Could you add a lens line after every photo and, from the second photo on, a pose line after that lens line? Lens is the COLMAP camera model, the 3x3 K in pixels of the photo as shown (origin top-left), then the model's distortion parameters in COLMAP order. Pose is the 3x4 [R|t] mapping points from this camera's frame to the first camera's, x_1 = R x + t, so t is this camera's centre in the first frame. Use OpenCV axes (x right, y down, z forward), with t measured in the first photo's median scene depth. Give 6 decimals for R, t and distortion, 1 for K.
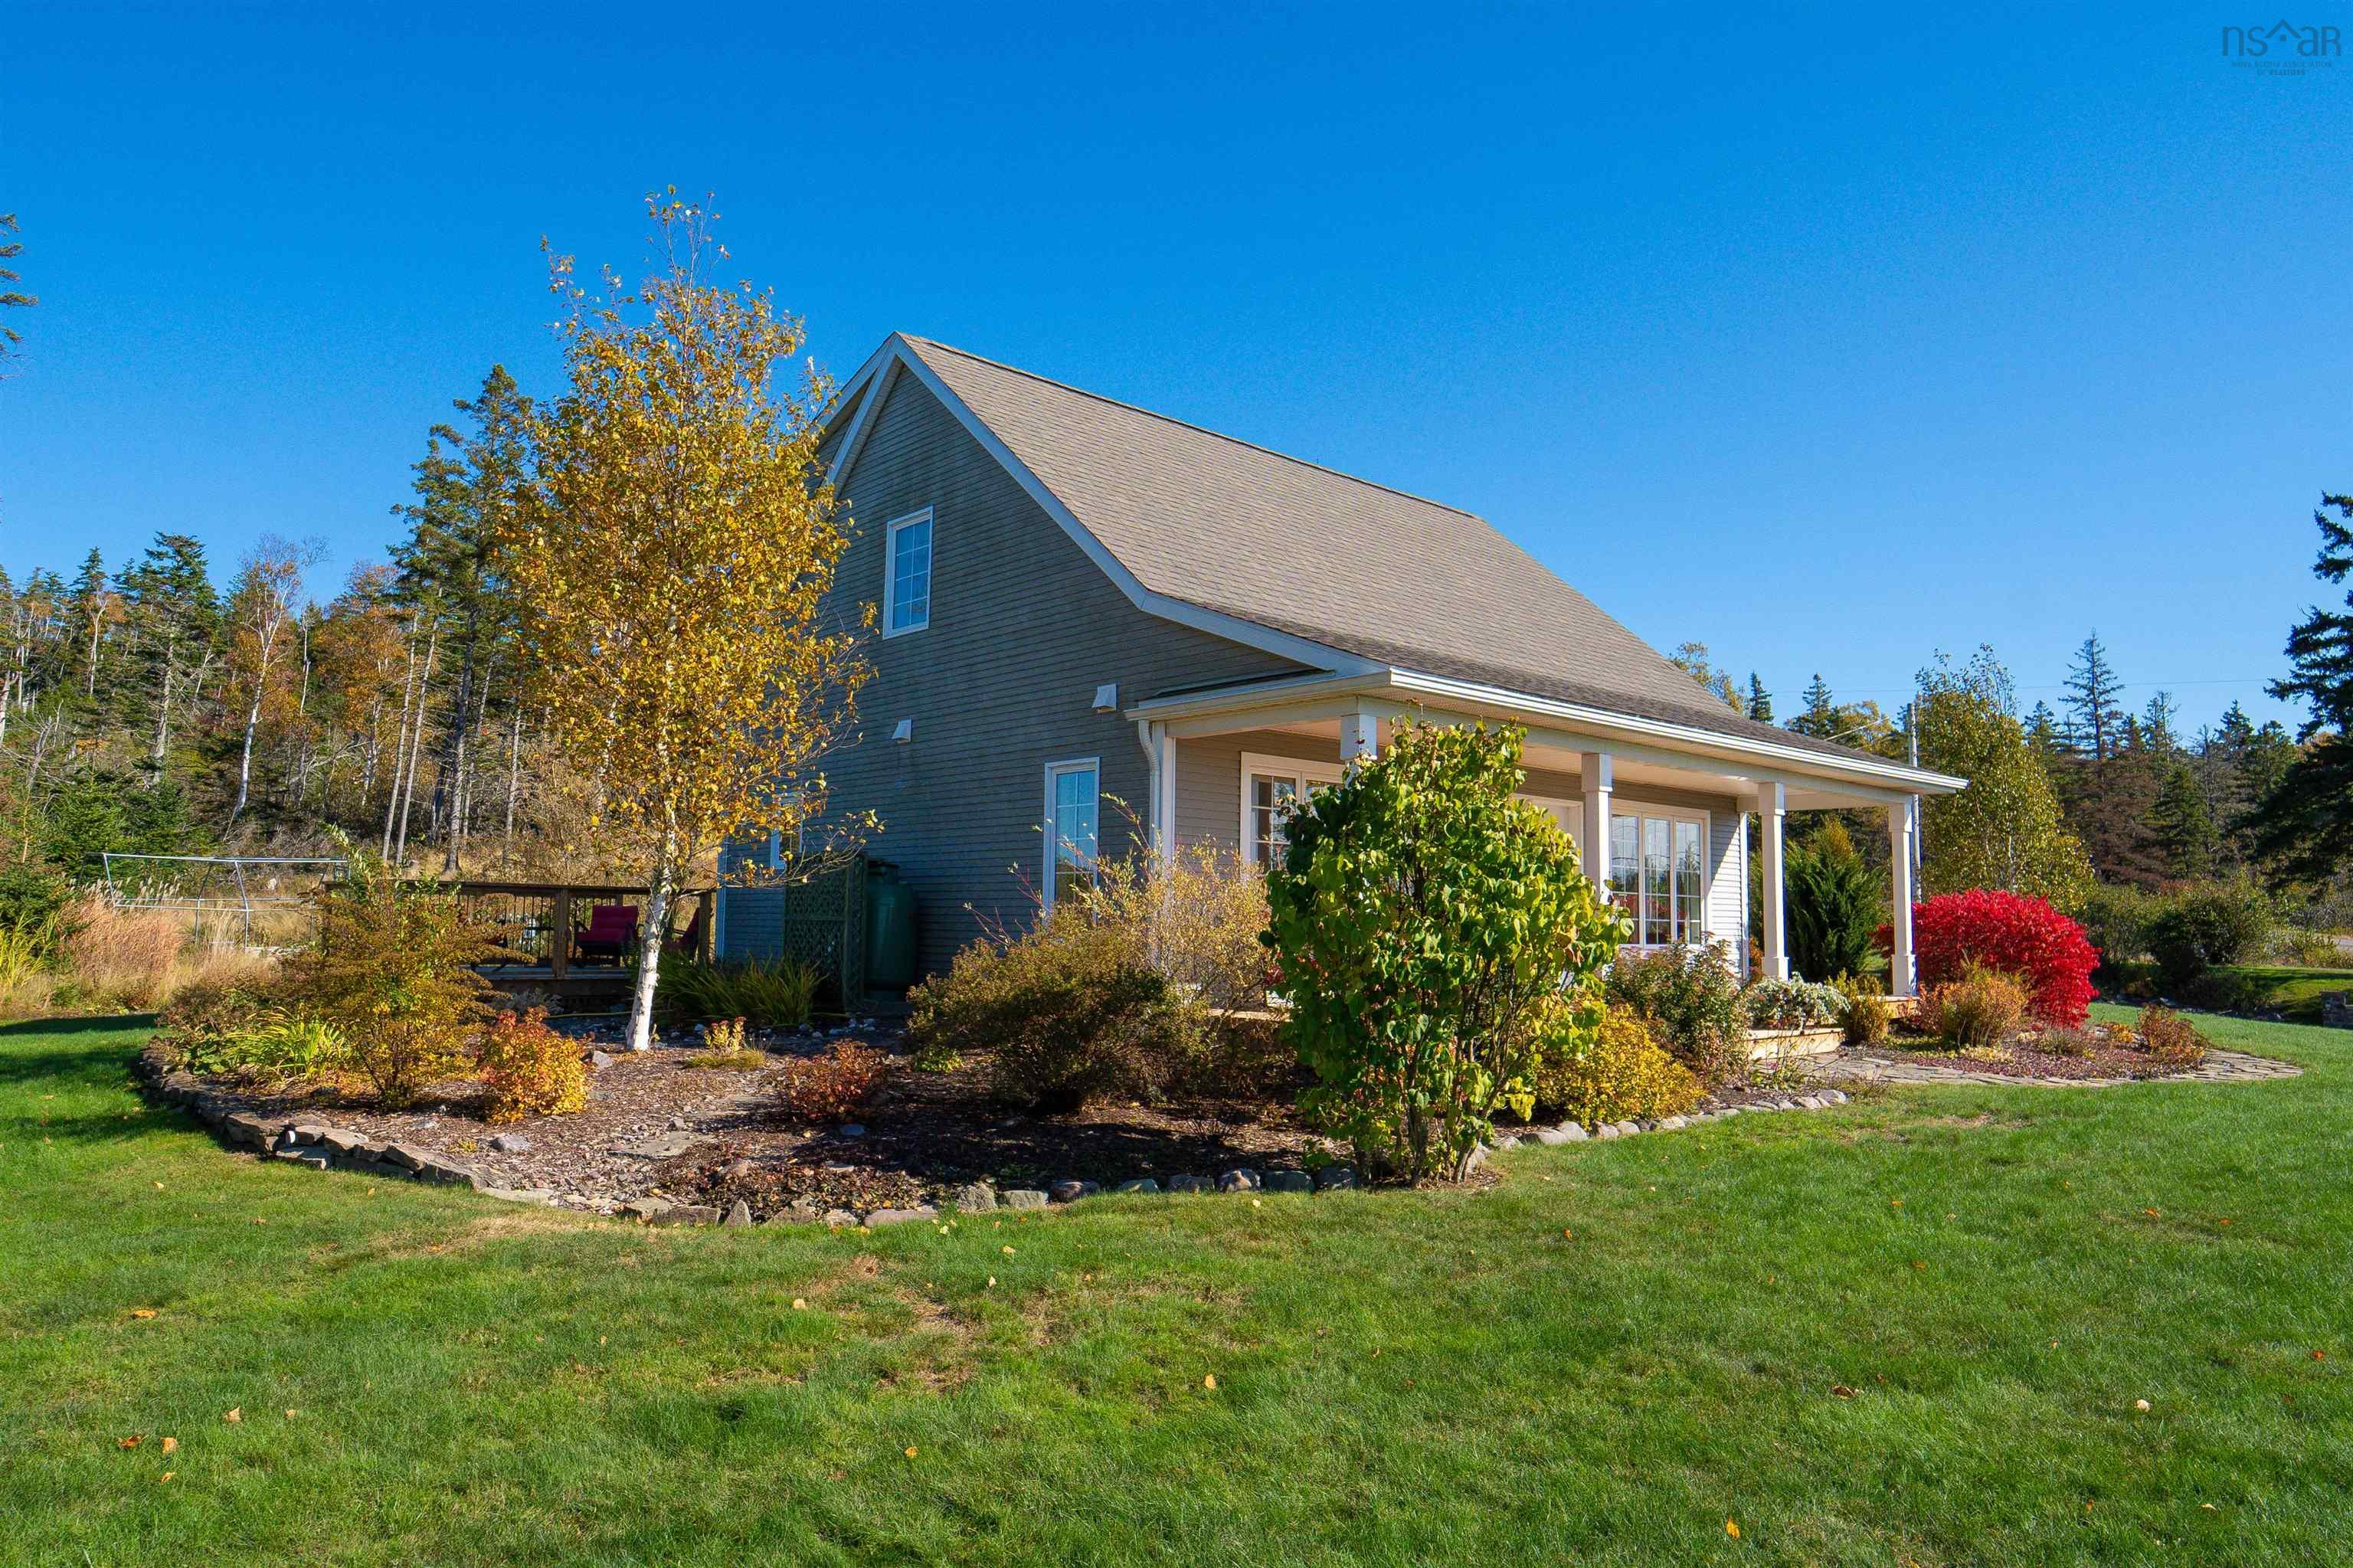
lens RADIAL K [[1505.0, 0, 1208.6], [0, 1505.0, 834.9], [0, 0, 1]] dist [0.001215, -0.003357]
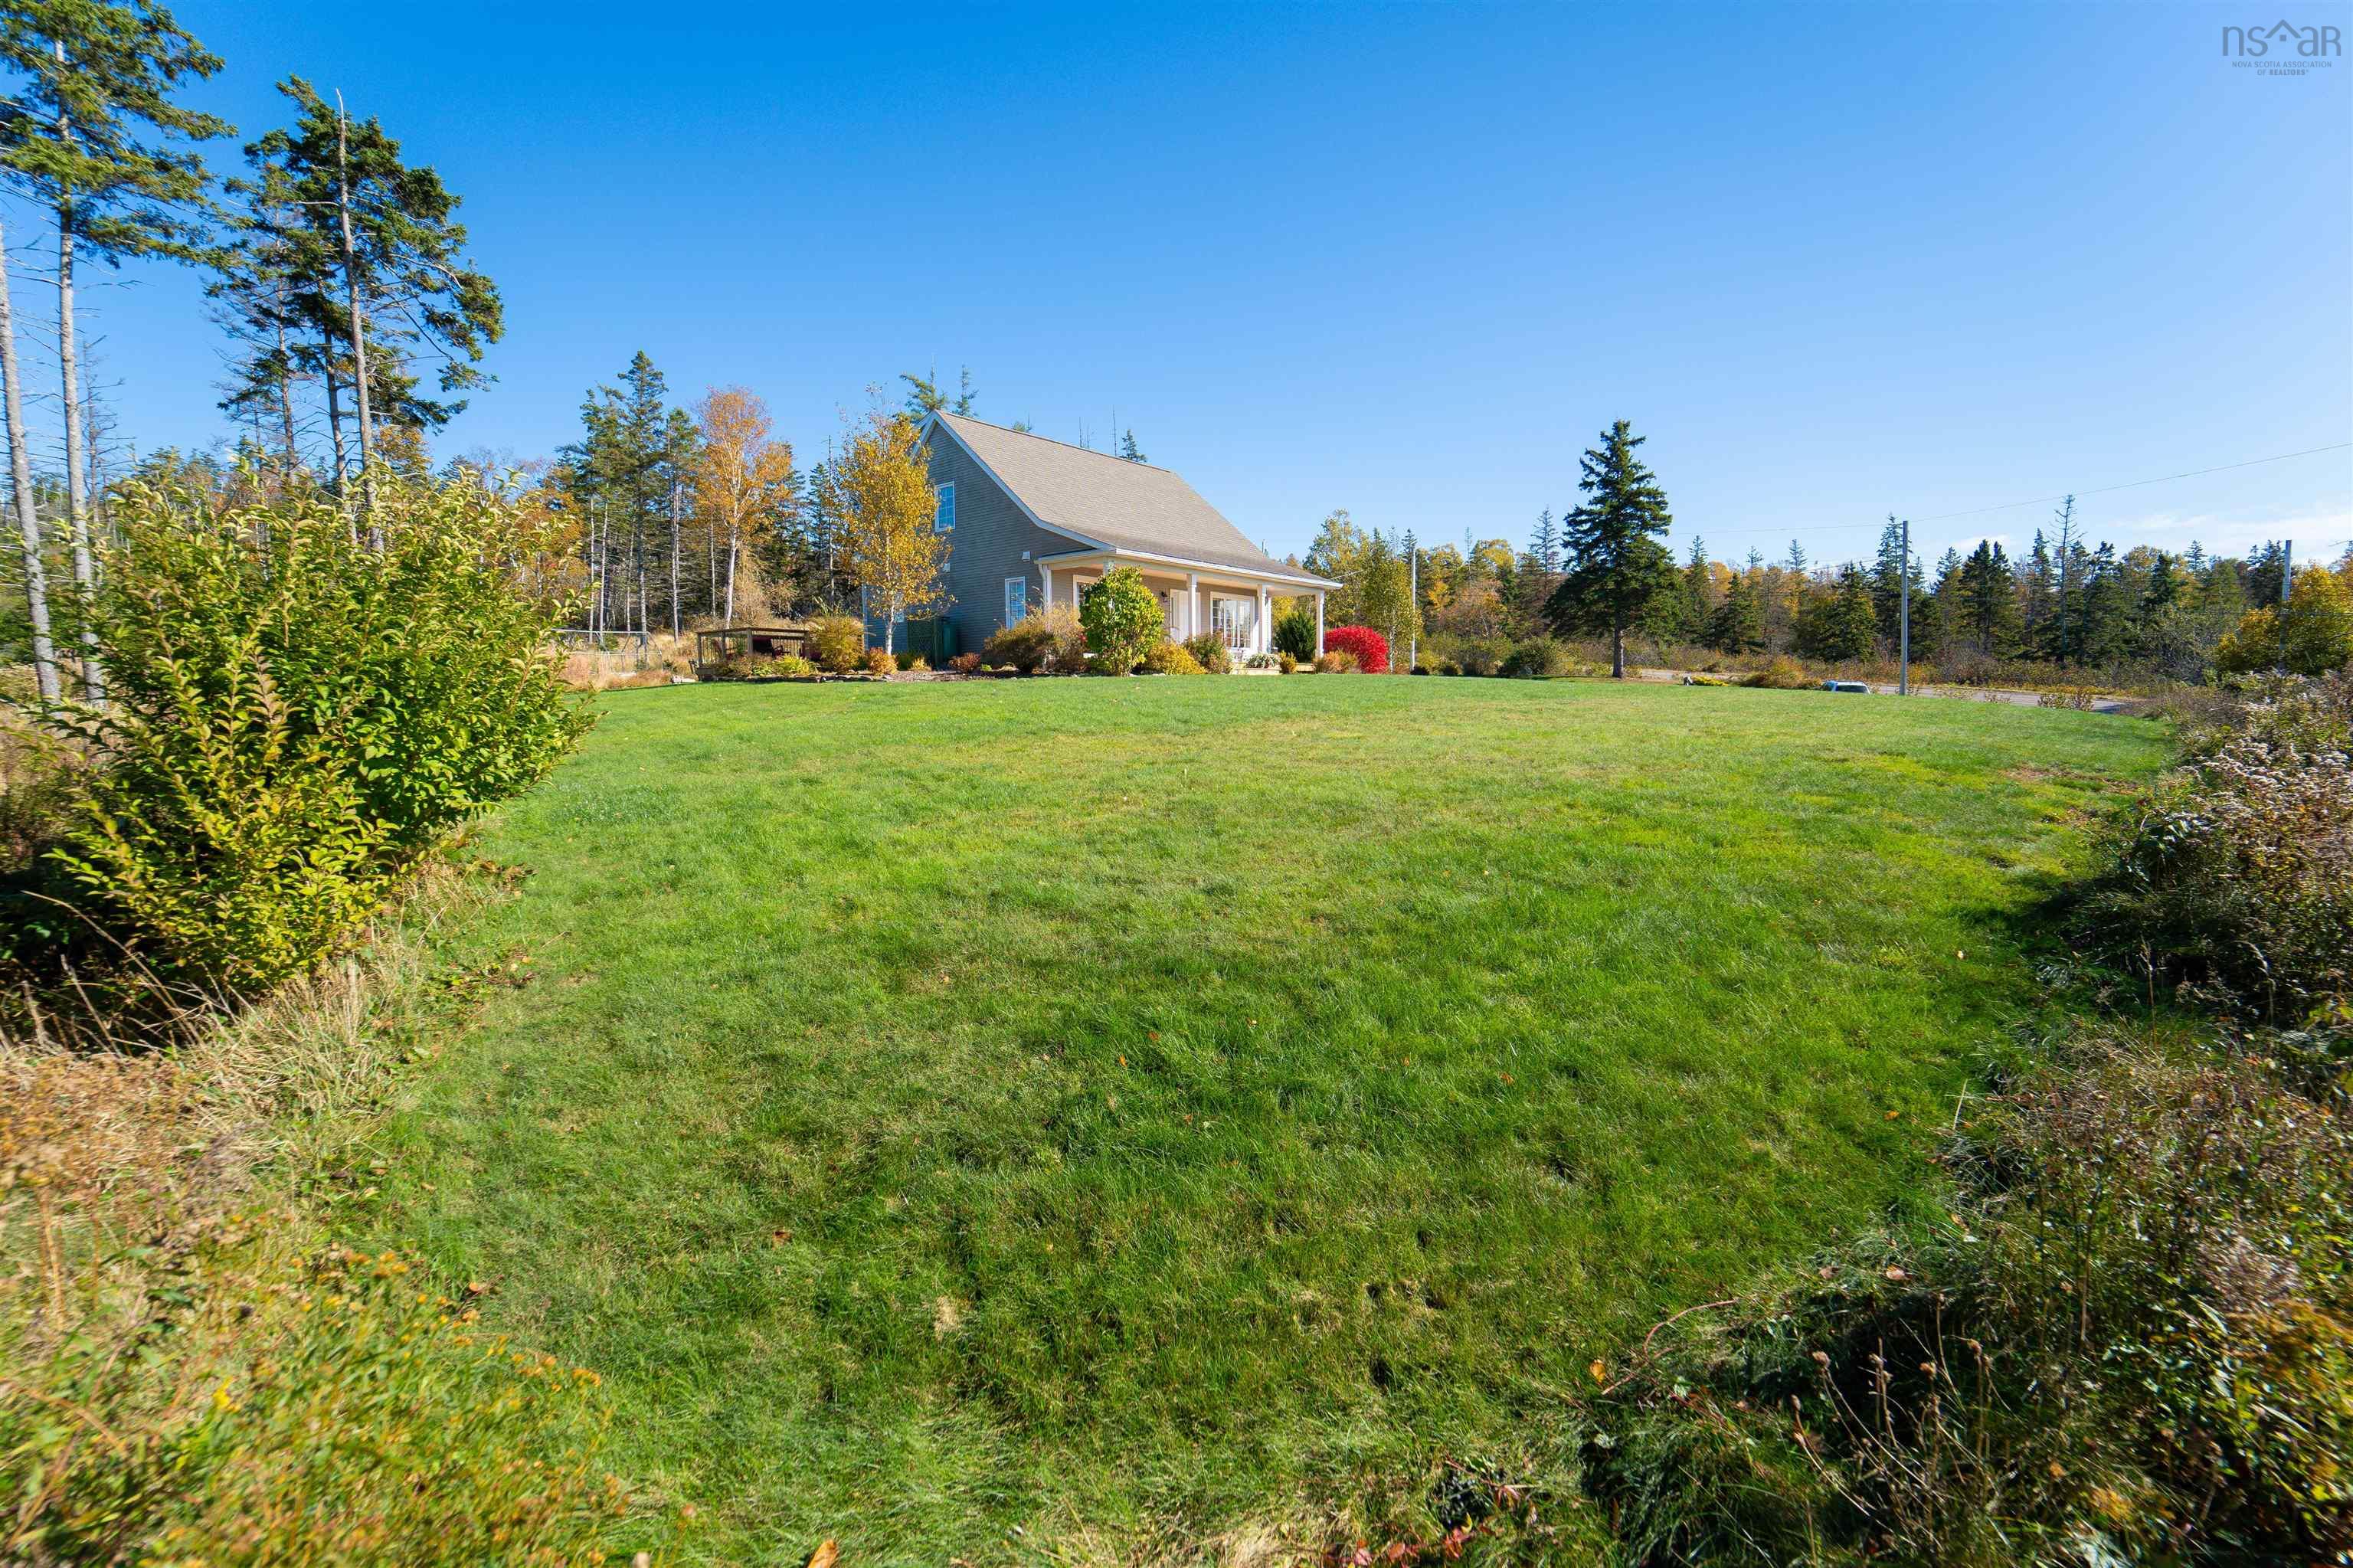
lens RADIAL K [[959.4, 0, 1182.5], [0, 959.4, 792.9], [0, 0, 1]] dist [-0.017354, -0.000022]
pose [[0.991641, -0.032385, 0.124894, -0.014224], [0.011092, 0.985802, 0.167547, 0.056283], [-0.128547, -0.164761, 0.977921, -0.960326]]
